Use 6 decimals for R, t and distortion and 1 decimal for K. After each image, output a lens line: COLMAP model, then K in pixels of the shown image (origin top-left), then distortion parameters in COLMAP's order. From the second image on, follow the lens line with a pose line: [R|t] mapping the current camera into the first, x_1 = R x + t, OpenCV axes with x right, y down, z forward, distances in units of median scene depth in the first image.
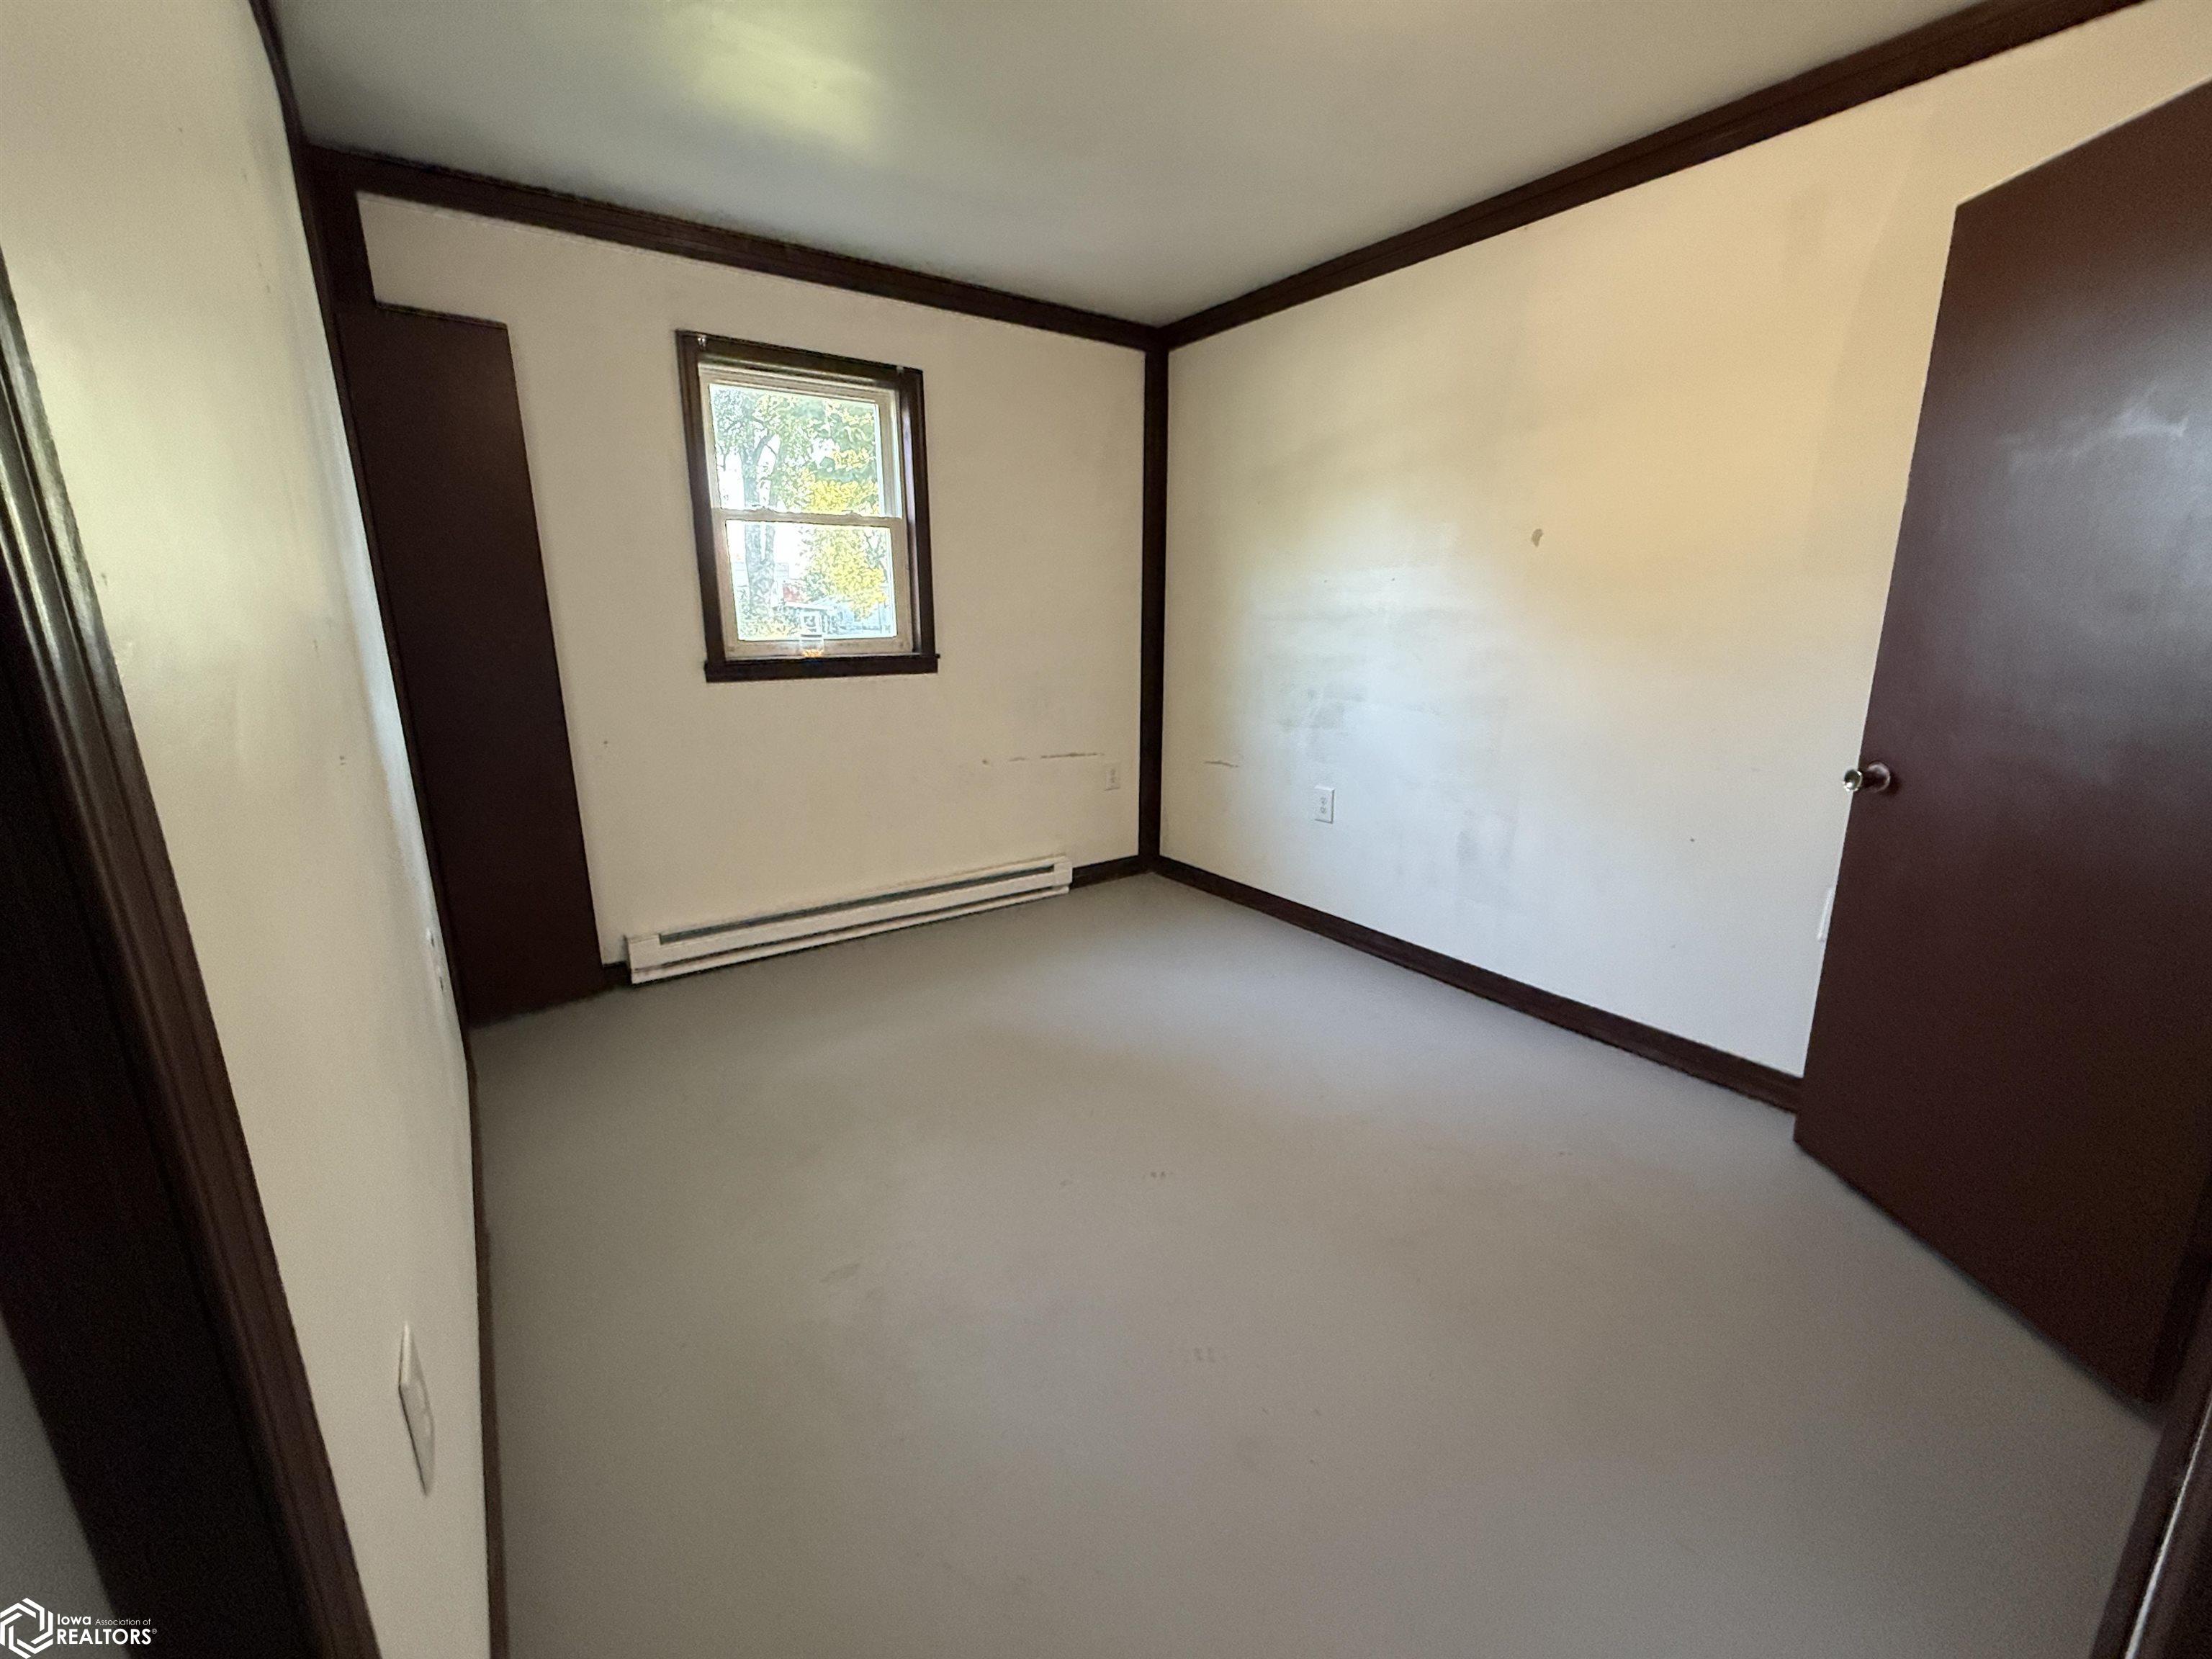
lens RADIAL K [[885.3, 0, 1094.4], [0, 885.3, 834.9], [0, 0, 1]] dist [-0.001657, -0.000117]
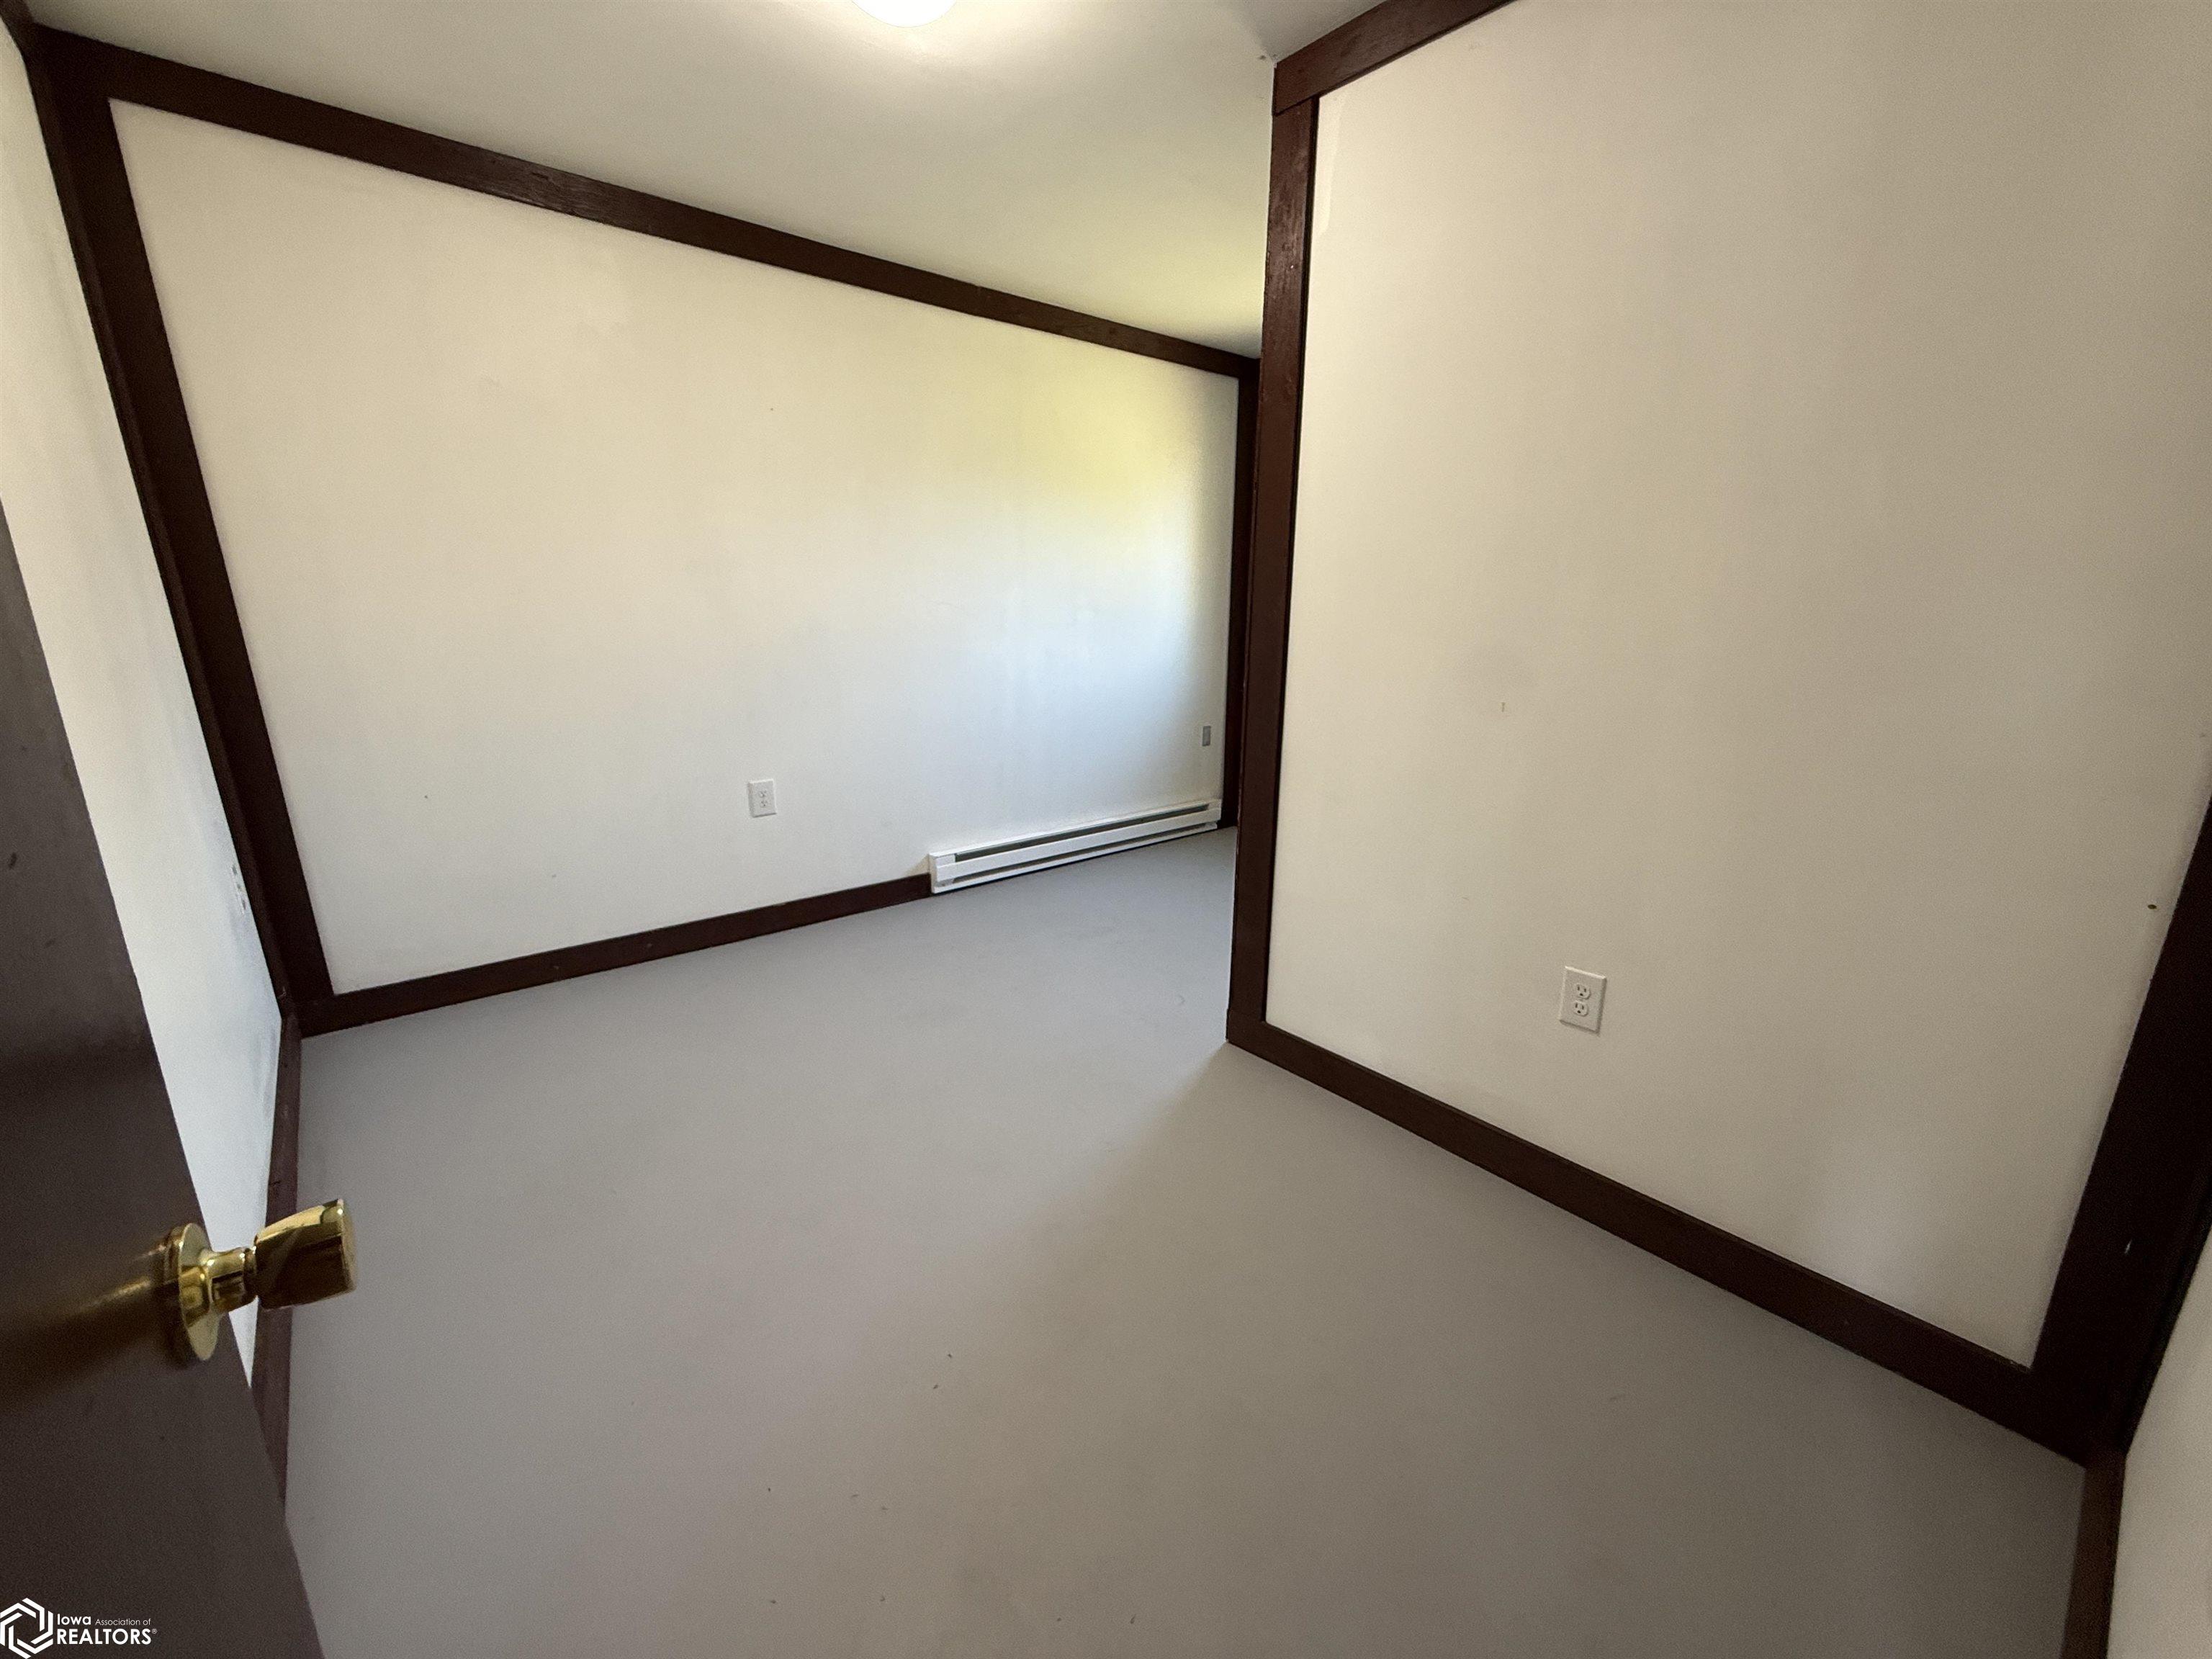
lens RADIAL K [[885.3, 0, 1114.9], [0, 885.3, 820.9], [0, 0, 1]] dist [-0.001657, -0.000117]
pose [[0.994611, -0.016103, 0.102422, -0.299065], [0.015784, 0.999868, 0.003927, 0.048686], [-0.102471, -0.002289, 0.994733, -0.202548]]
